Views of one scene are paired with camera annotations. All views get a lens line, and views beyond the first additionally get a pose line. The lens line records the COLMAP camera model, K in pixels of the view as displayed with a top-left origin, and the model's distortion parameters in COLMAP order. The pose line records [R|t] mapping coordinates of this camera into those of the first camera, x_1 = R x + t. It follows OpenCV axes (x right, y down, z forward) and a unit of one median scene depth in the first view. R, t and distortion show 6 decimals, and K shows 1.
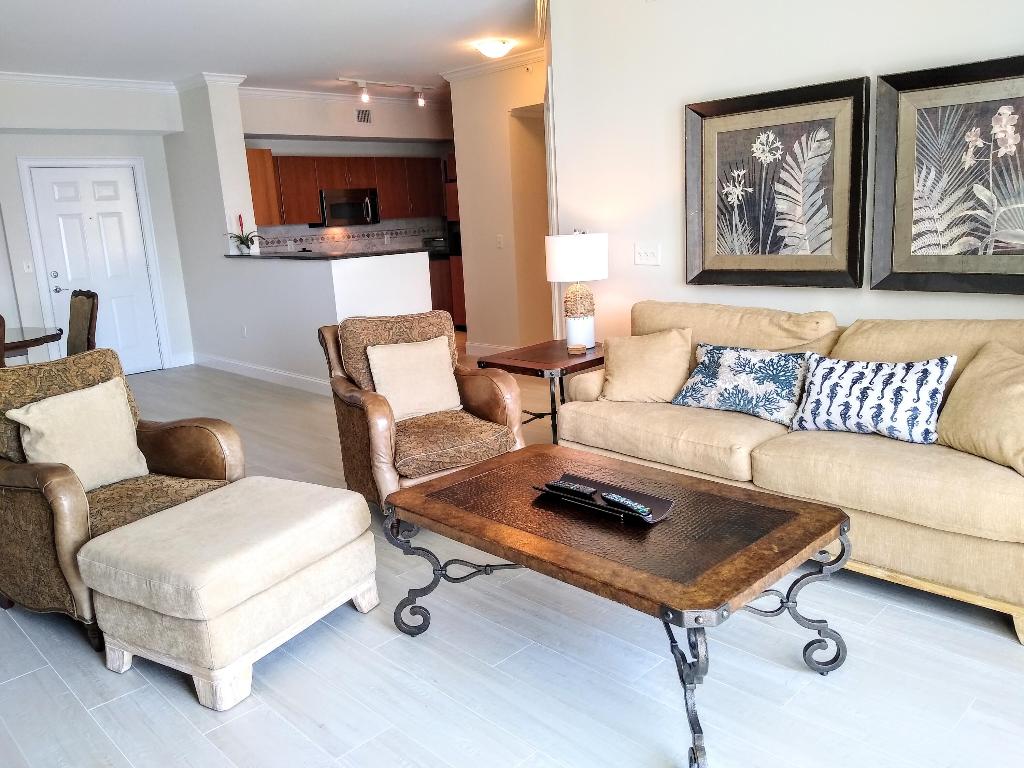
lens RADIAL K [[797.6, 0, 514.8], [0, 797.6, 388.9], [0, 0, 1]] dist [0.093573, -0.152742]
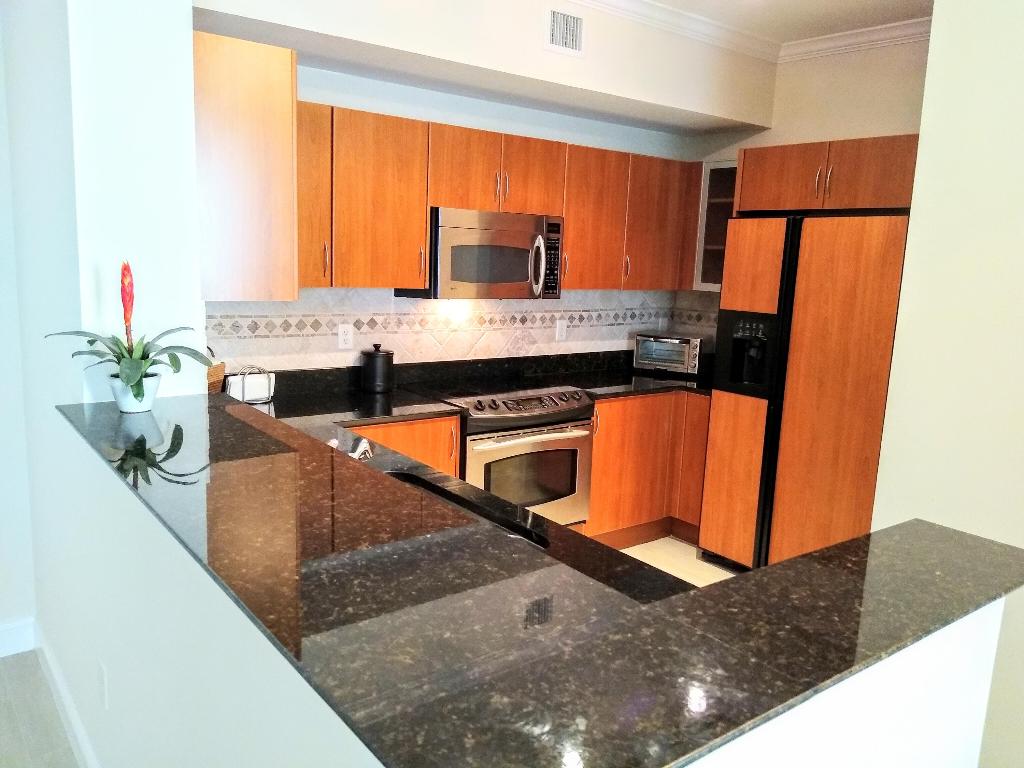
lens RADIAL K [[797.6, 0, 514.8], [0, 797.6, 388.9], [0, 0, 1]] dist [0.093573, -0.152742]
pose [[0.988123, 0.112477, -0.104702, -0.388134], [-0.117785, 0.991975, -0.045959, -0.375613], [0.098692, 0.057745, 0.993441, 1.593570]]
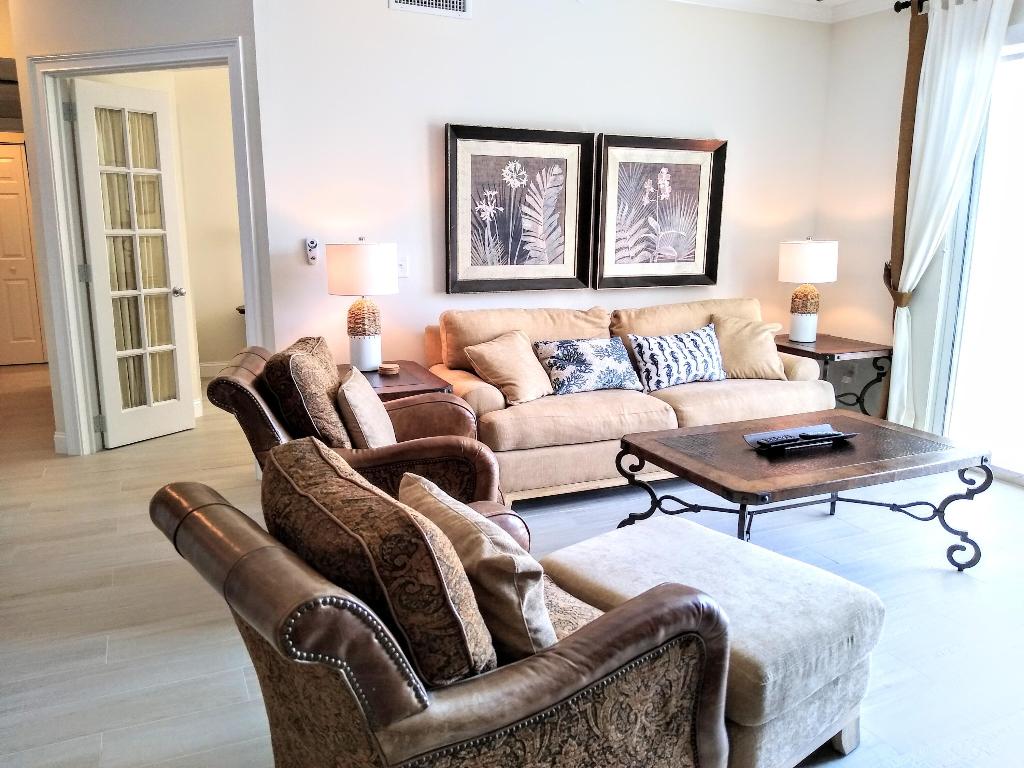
lens RADIAL K [[797.6, 0, 514.8], [0, 797.6, 388.9], [0, 0, 1]] dist [0.093573, -0.152742]
pose [[0.329993, -0.140516, 0.933466, -0.948711], [0.178560, 0.980299, 0.084443, -0.103532], [-0.926942, 0.138814, 0.348583, 0.726282]]
